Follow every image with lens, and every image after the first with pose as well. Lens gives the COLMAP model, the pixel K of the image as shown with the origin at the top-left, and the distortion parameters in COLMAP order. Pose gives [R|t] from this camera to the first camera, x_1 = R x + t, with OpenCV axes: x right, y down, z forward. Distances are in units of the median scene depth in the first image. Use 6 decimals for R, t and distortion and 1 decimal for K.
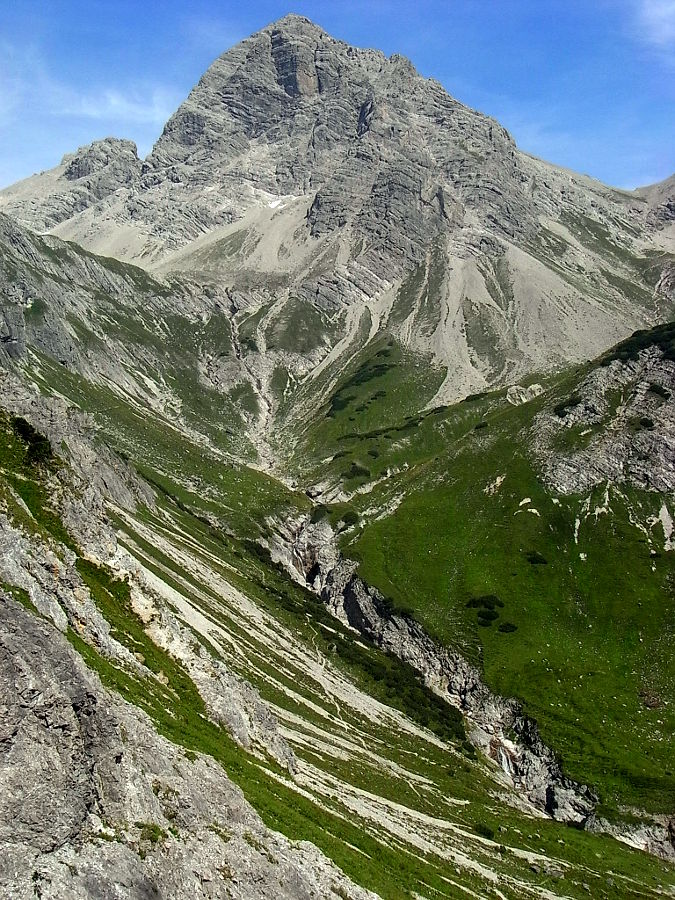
lens RADIAL K [[1059.6, 0, 334.6], [0, 1059.6, 463.6], [0, 0, 1]] dist [-0.033144, 0.041745]
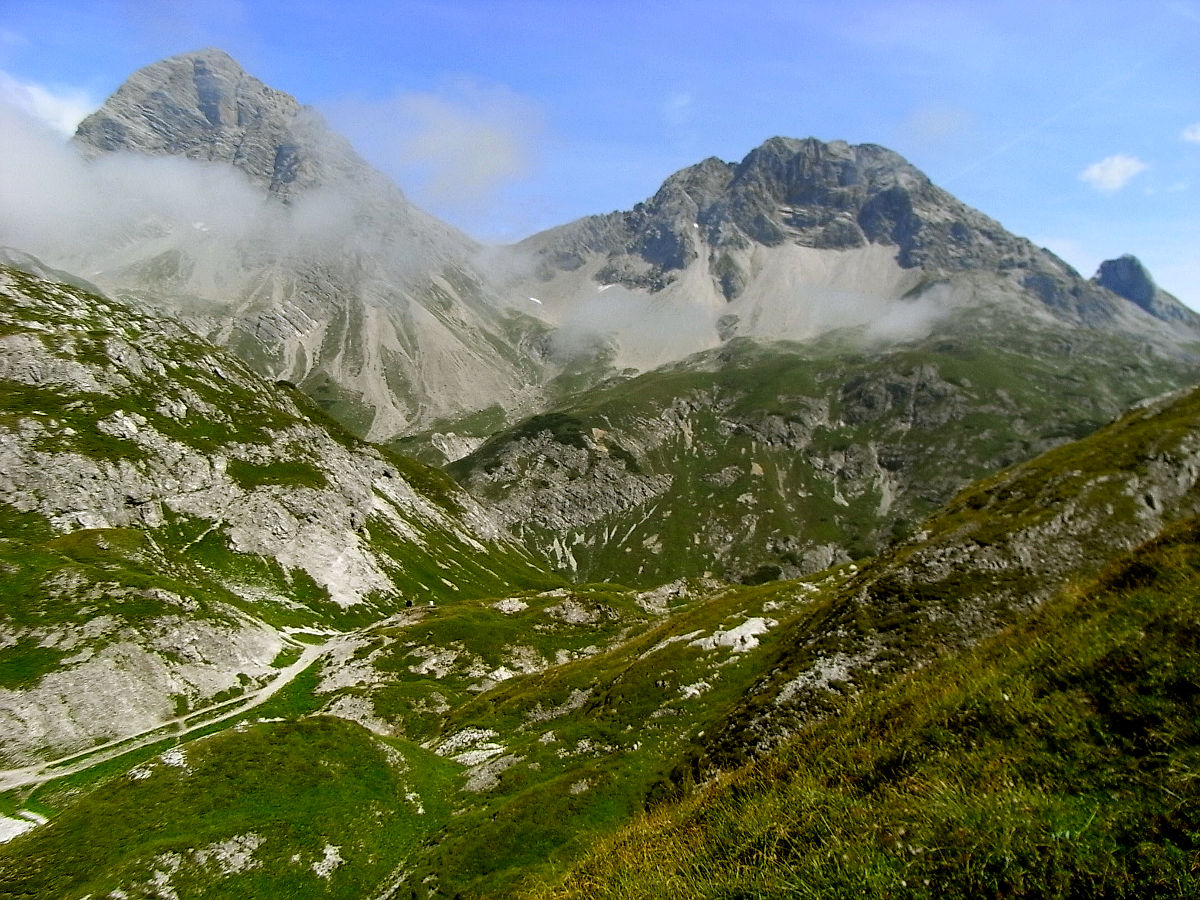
lens RADIAL K [[1025.2, 0, 627.8], [0, 1025.2, 458.0], [0, 0, 1]] dist [-0.152017, 0.153052]
pose [[0.890976, 0.053378, 0.450903, -0.160588], [-0.066921, 0.997658, 0.014131, -0.059559], [-0.449093, -0.042765, 0.892461, -0.236238]]
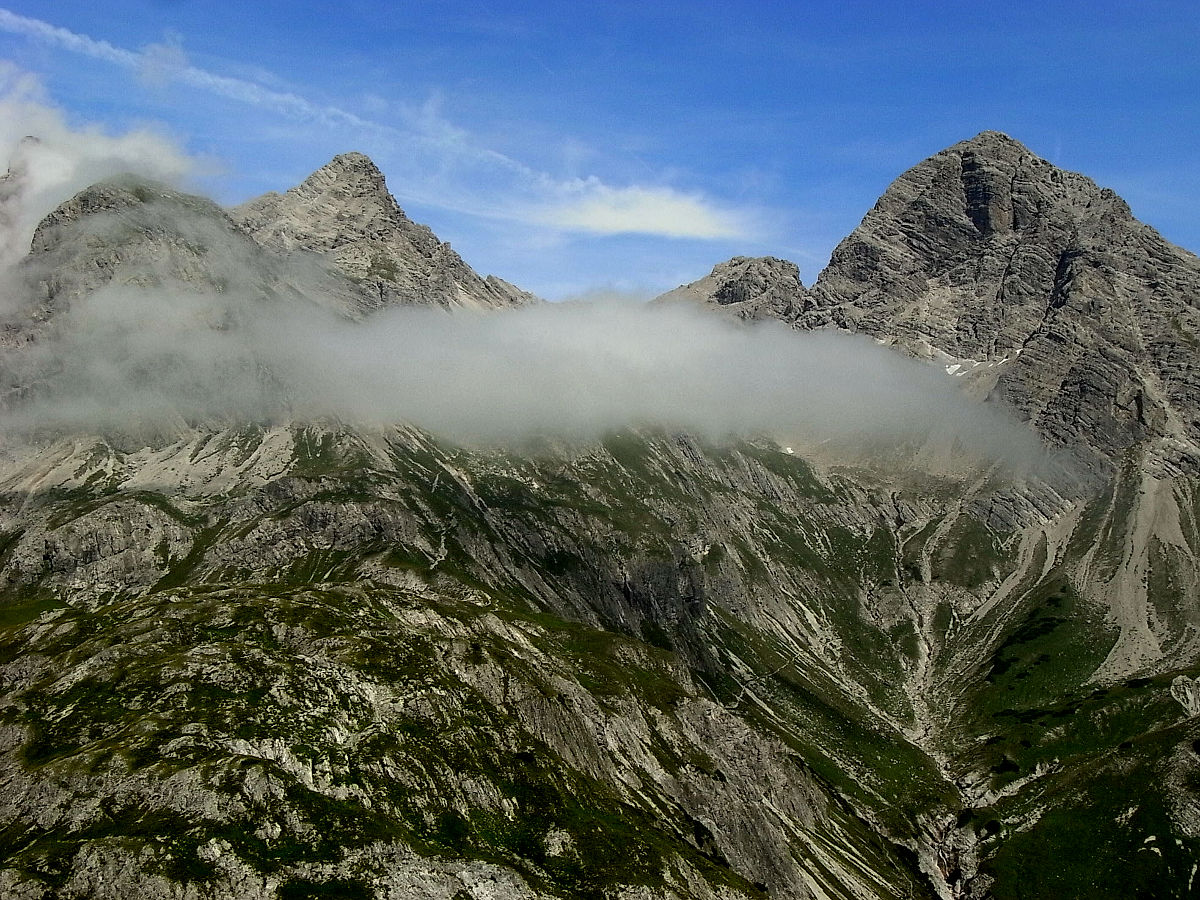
lens RADIAL K [[1488.0, 0, 651.3], [0, 1488.0, 449.0], [0, 0, 1]] dist [-0.062877, 0.133180]
pose [[0.966706, 0.064179, -0.247709, 0.015886], [-0.077980, 0.995879, -0.046299, -0.141625], [0.243716, 0.064074, 0.967728, -0.364806]]
